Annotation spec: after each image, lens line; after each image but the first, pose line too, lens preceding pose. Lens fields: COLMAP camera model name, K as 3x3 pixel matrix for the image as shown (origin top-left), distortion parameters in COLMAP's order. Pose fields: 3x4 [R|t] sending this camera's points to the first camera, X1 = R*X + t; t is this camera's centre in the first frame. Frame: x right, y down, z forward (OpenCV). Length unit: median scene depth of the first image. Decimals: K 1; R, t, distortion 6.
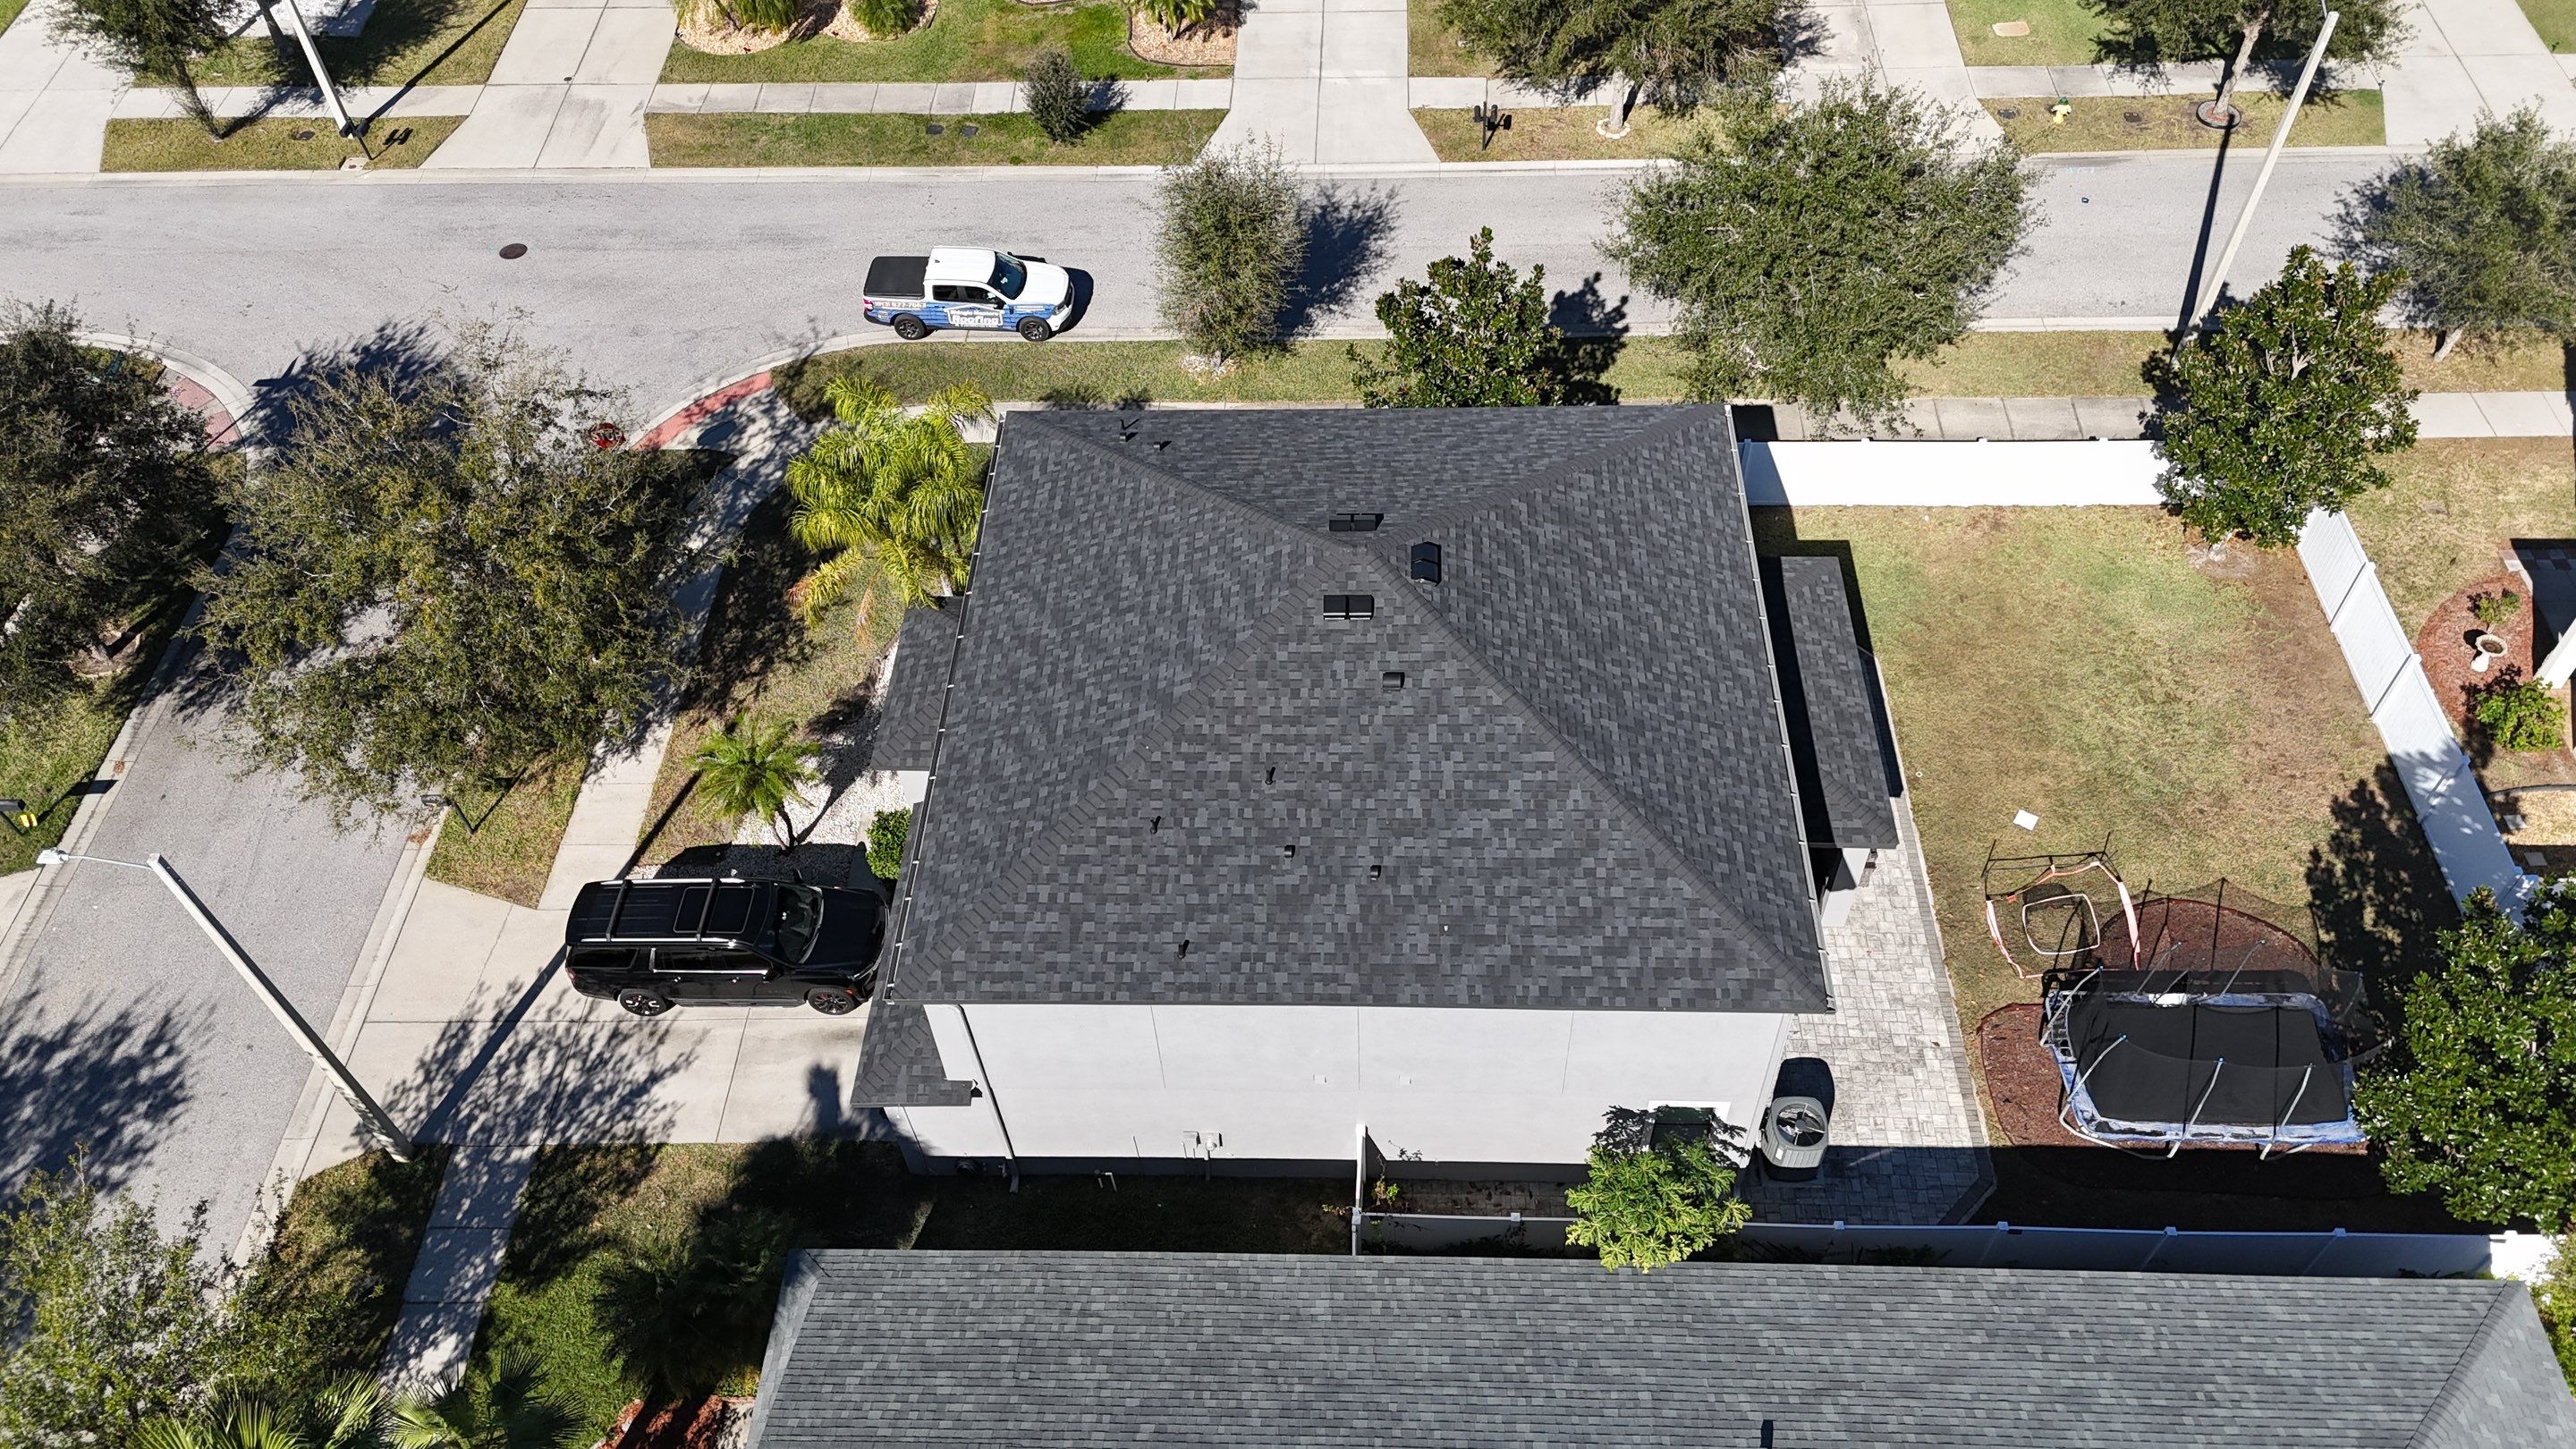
lens RADIAL K [[1902.5, 0, 1283.8], [0, 1902.5, 709.3], [0, 0, 1]] dist [0.077834, -0.066658]
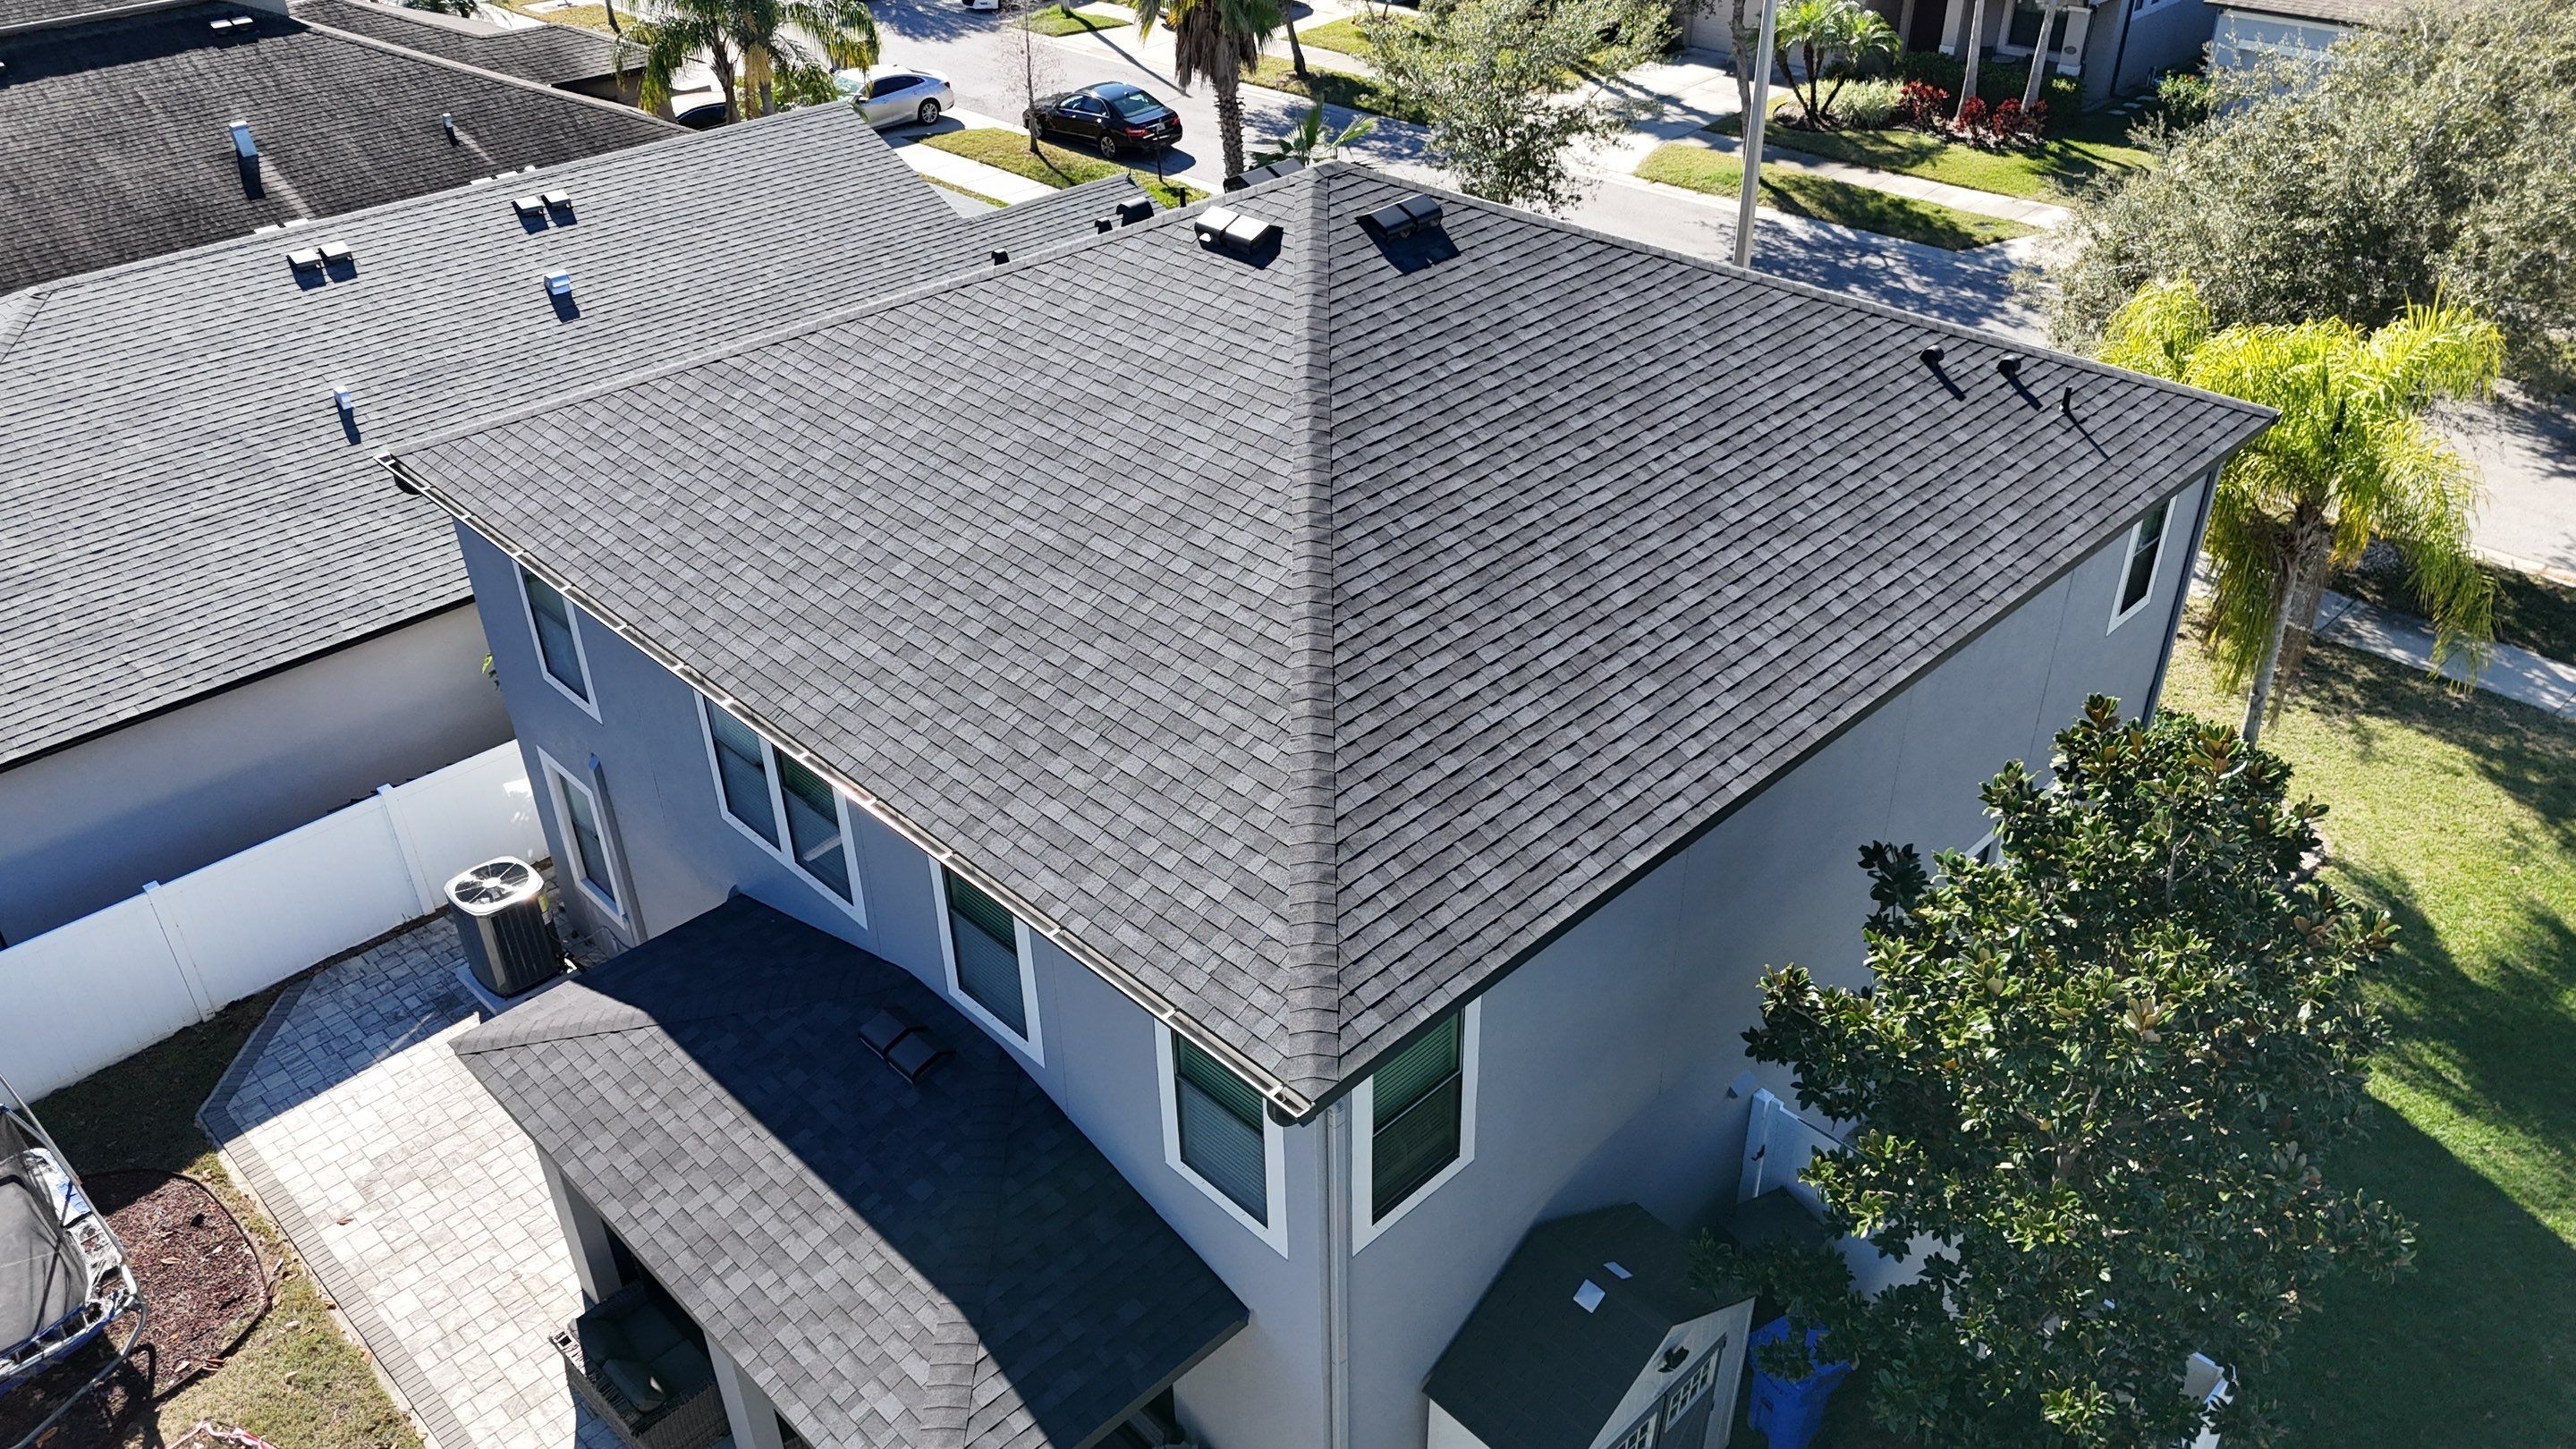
lens RADIAL K [[1876.3, 0, 1292.2], [0, 1876.3, 734.5], [0, 0, 1]] dist [0.131319, -0.158294]
pose [[-0.687762, 0.440474, -0.577032, 0.424811], [-0.516641, 0.261403, 0.815322, -0.472079], [0.509967, 0.858866, 0.047784, 1.027910]]
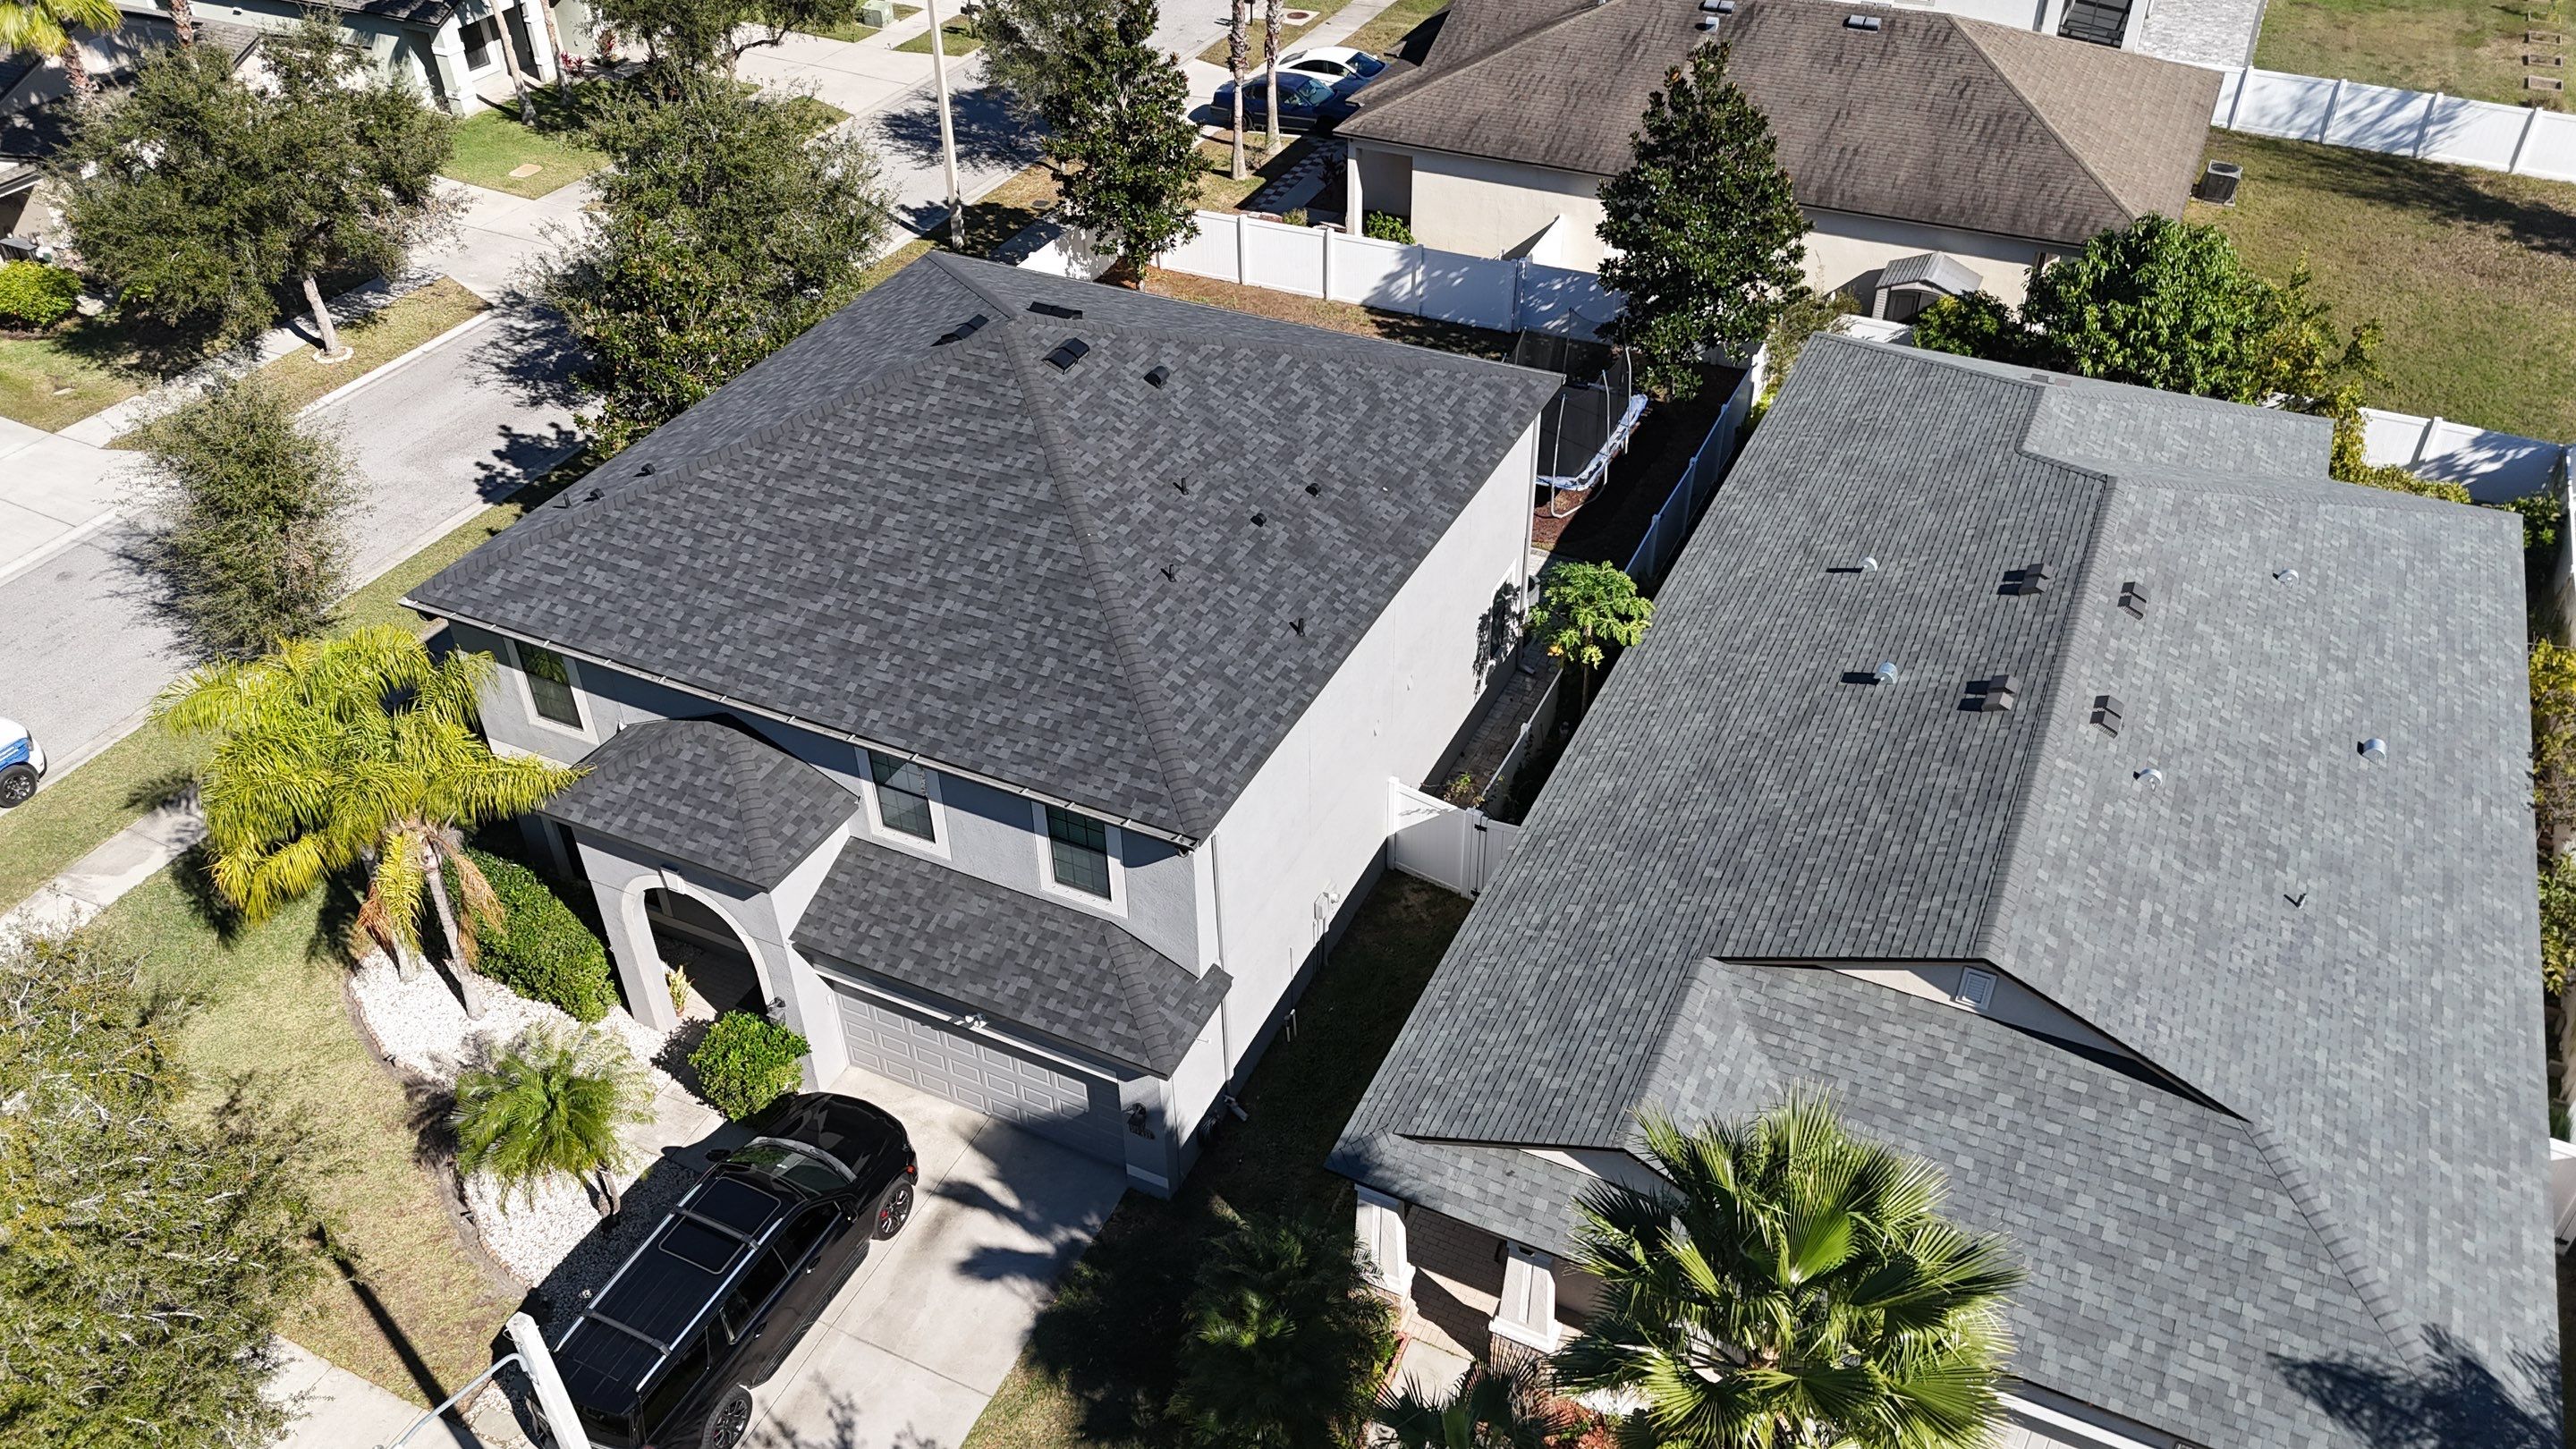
lens RADIAL K [[1902.5, 0, 1283.8], [0, 1902.5, 709.3], [0, 0, 1]] dist [0.077834, -0.066658]
pose [[0.405911, -0.524122, 0.748687, -0.678874], [0.694177, 0.709656, 0.120441, 0.030412], [-0.594436, 0.470833, 0.651891, 0.346922]]
